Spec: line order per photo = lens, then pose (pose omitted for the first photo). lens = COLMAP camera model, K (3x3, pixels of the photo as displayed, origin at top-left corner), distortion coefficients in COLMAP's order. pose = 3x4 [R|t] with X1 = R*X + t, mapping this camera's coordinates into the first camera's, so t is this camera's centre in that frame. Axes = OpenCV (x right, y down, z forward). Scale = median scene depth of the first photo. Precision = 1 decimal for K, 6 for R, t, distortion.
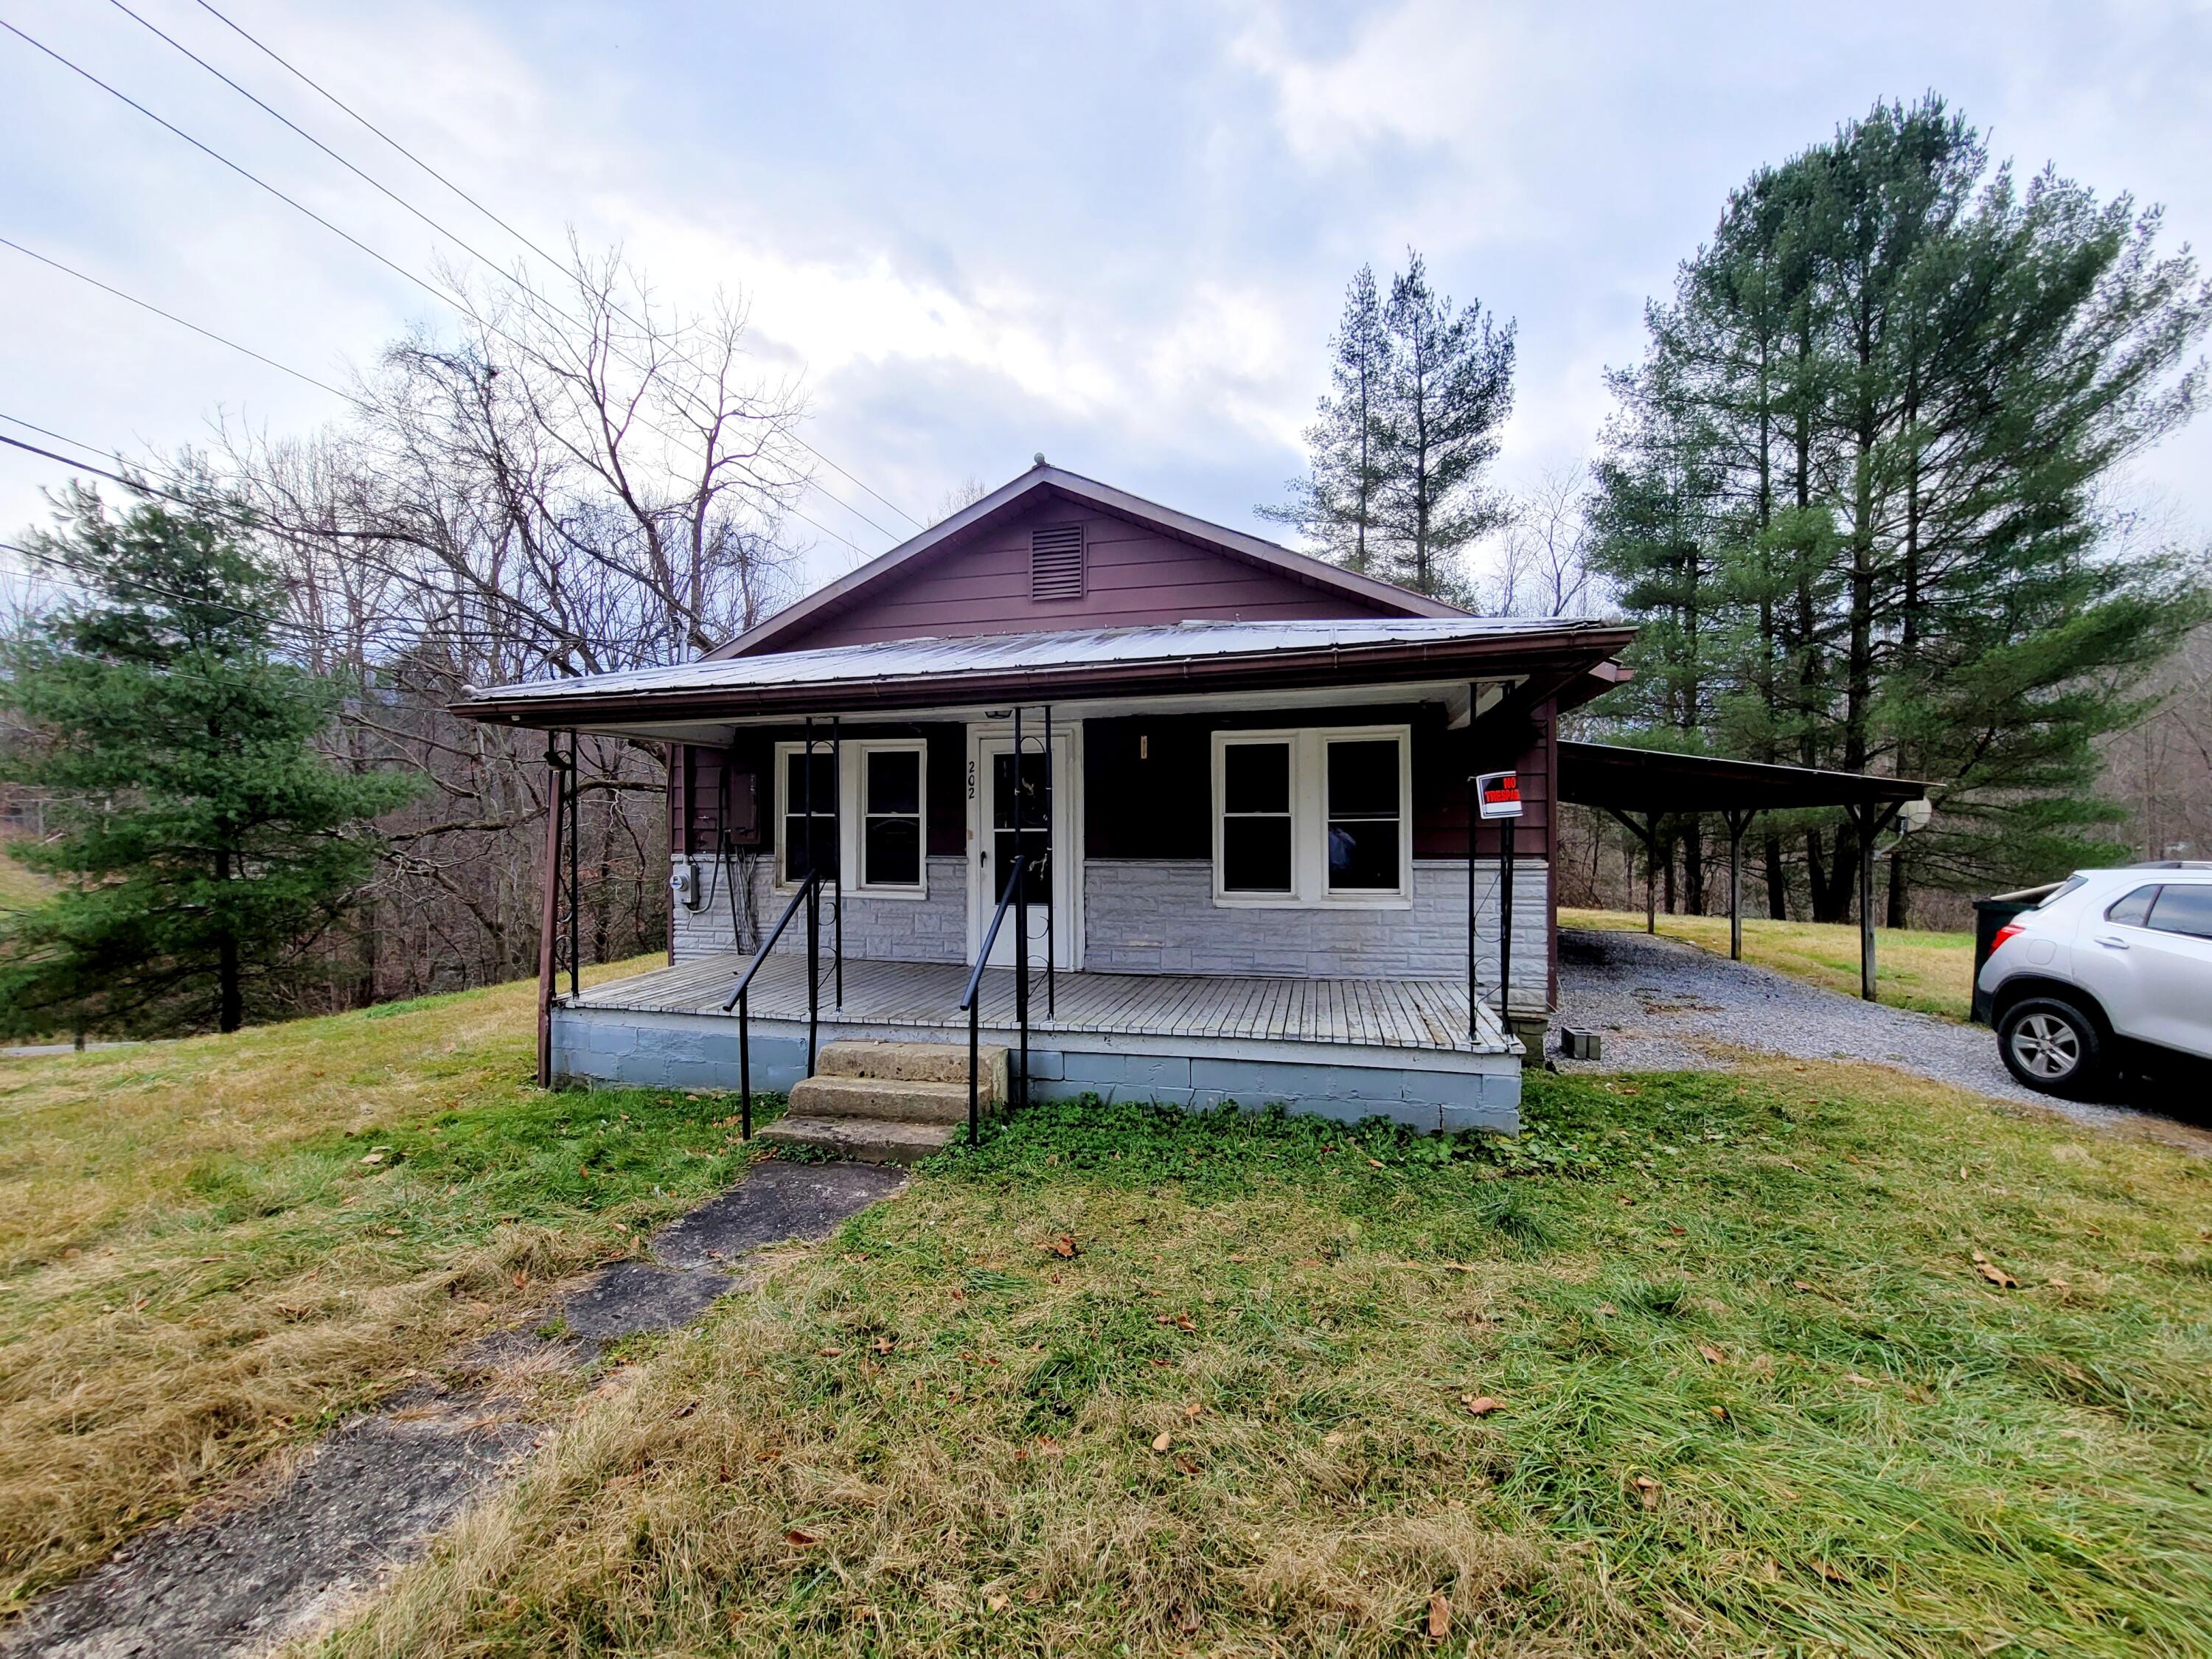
lens RADIAL K [[897.7, 0, 1104.5], [0, 897.7, 835.0], [0, 0, 1]] dist [-0.005977, 0.002674]
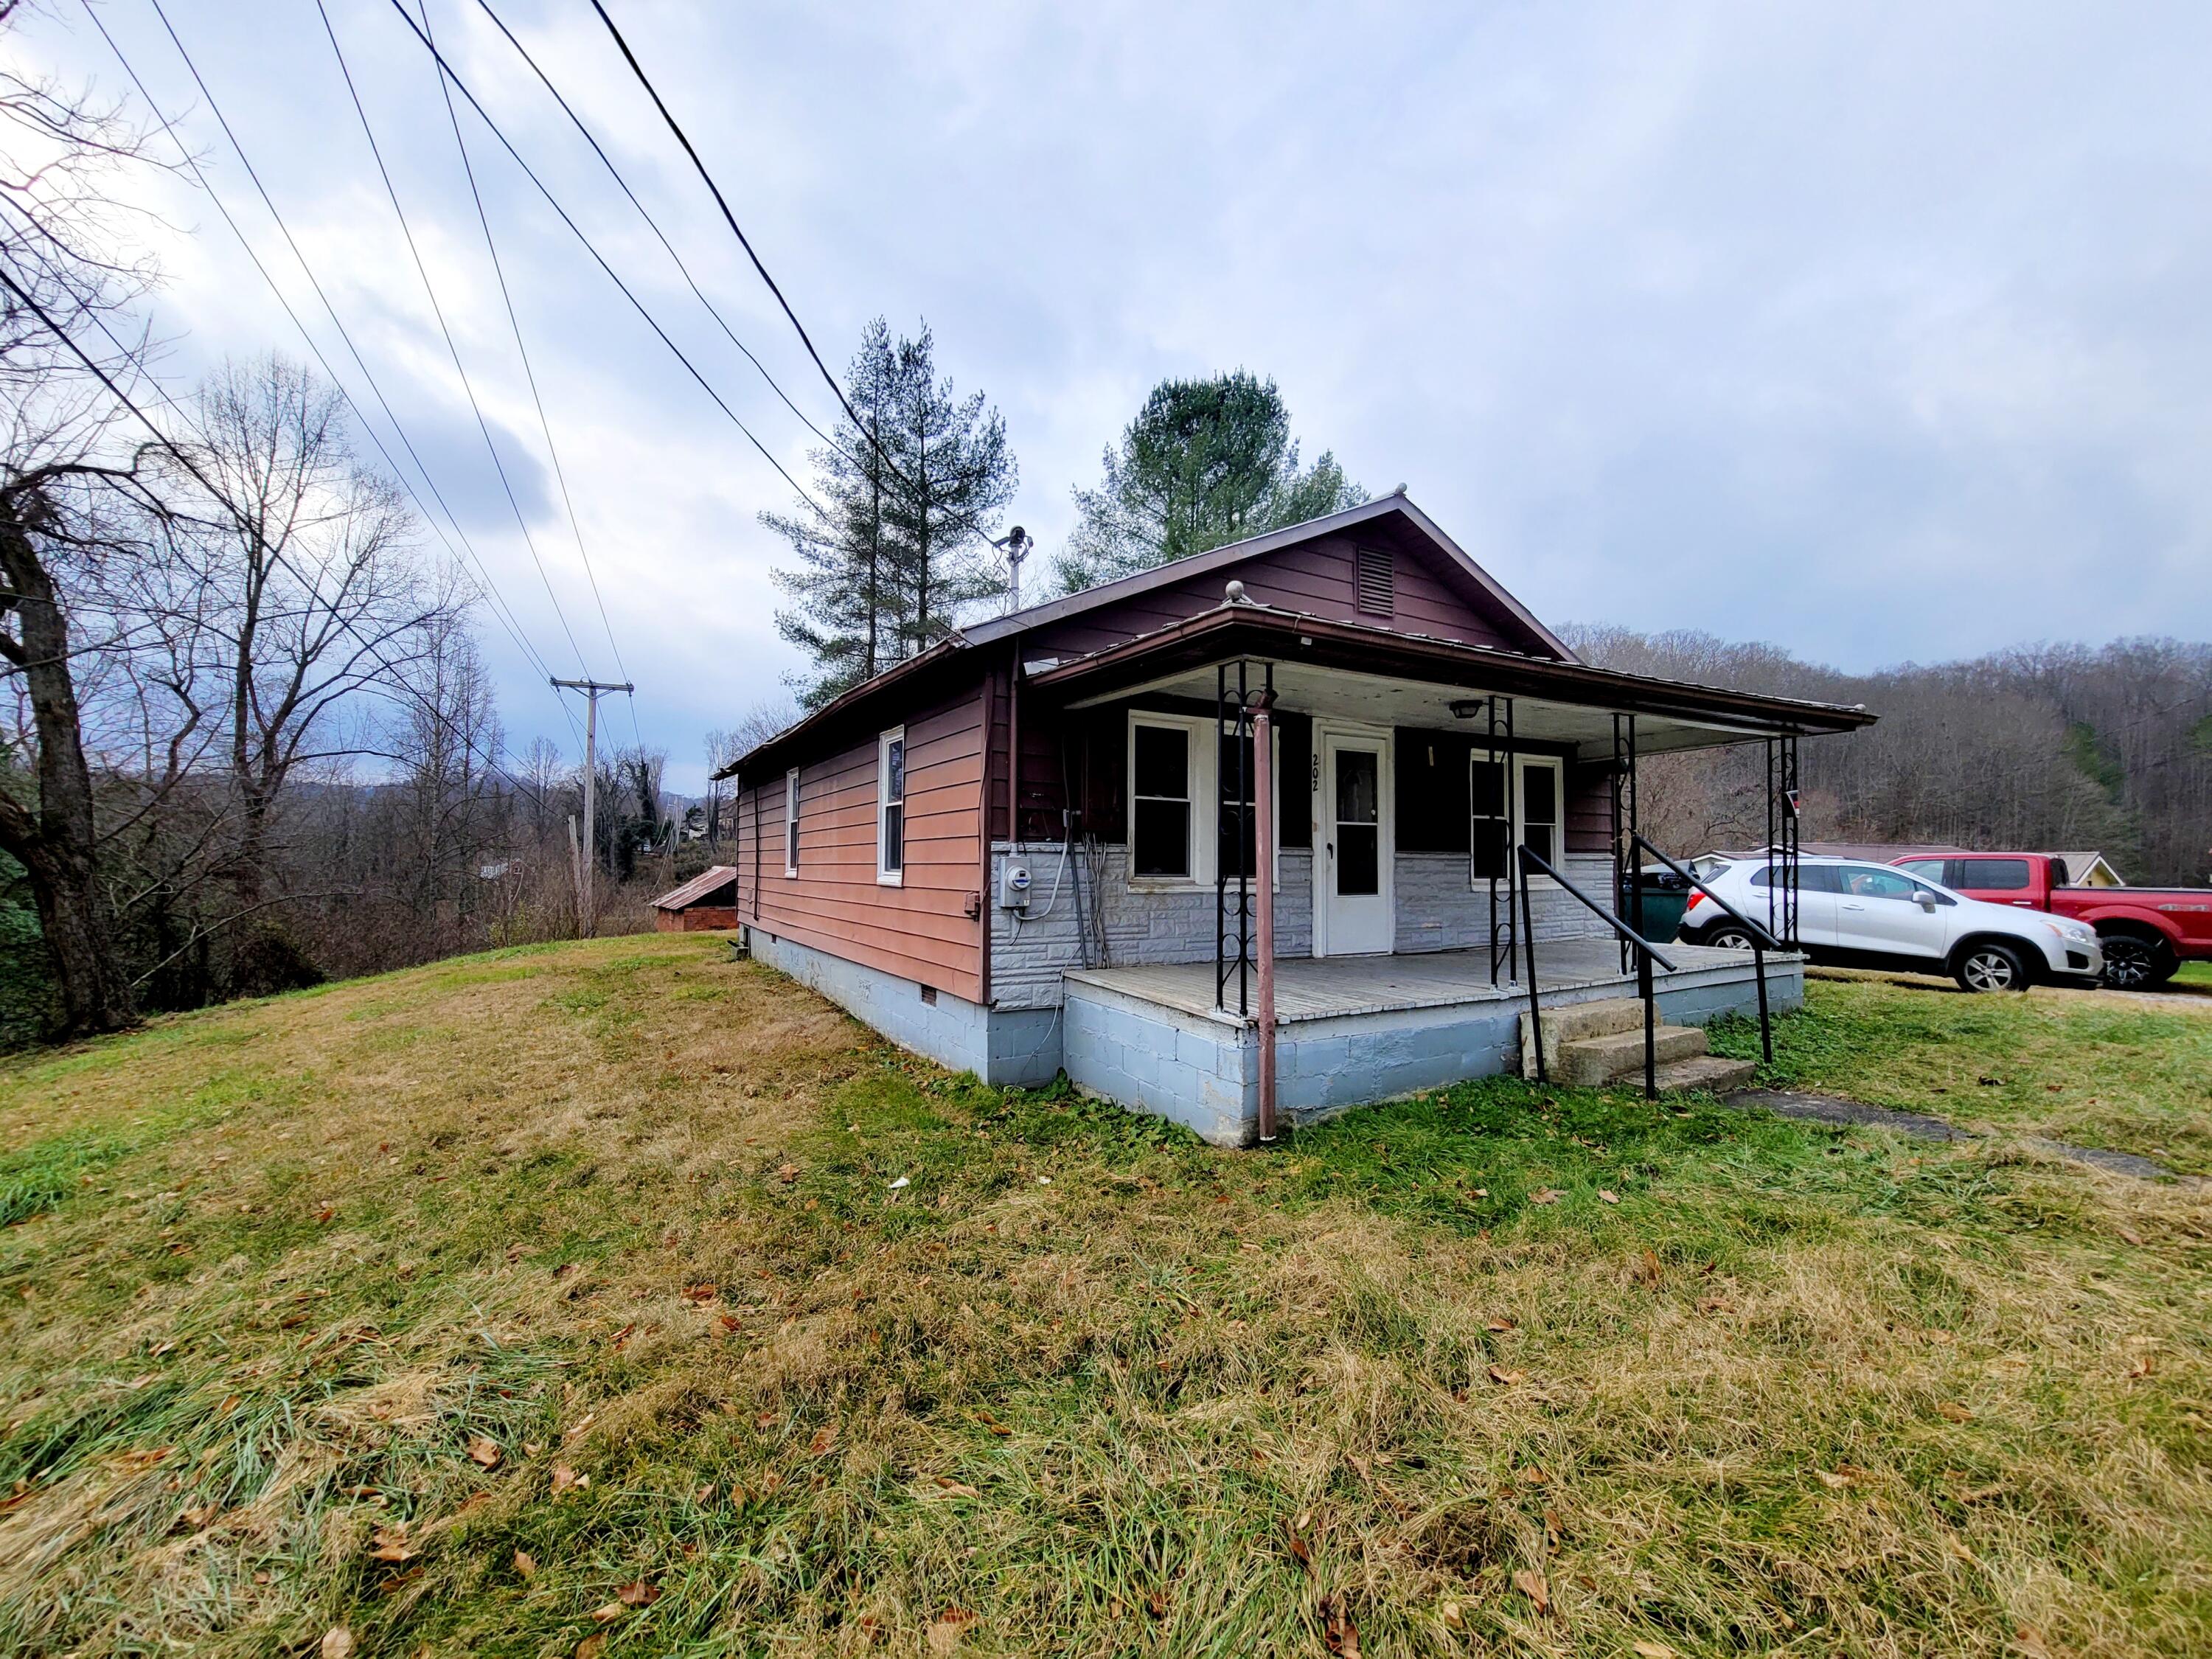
lens RADIAL K [[897.7, 0, 1100.5], [0, 897.7, 827.0], [0, 0, 1]] dist [-0.005977, 0.002674]
pose [[0.717289, 0.036939, 0.695796, -0.998657], [0.001985, 0.998481, -0.055055, 0.053451], [-0.696773, 0.040872, 0.716126, 0.439586]]
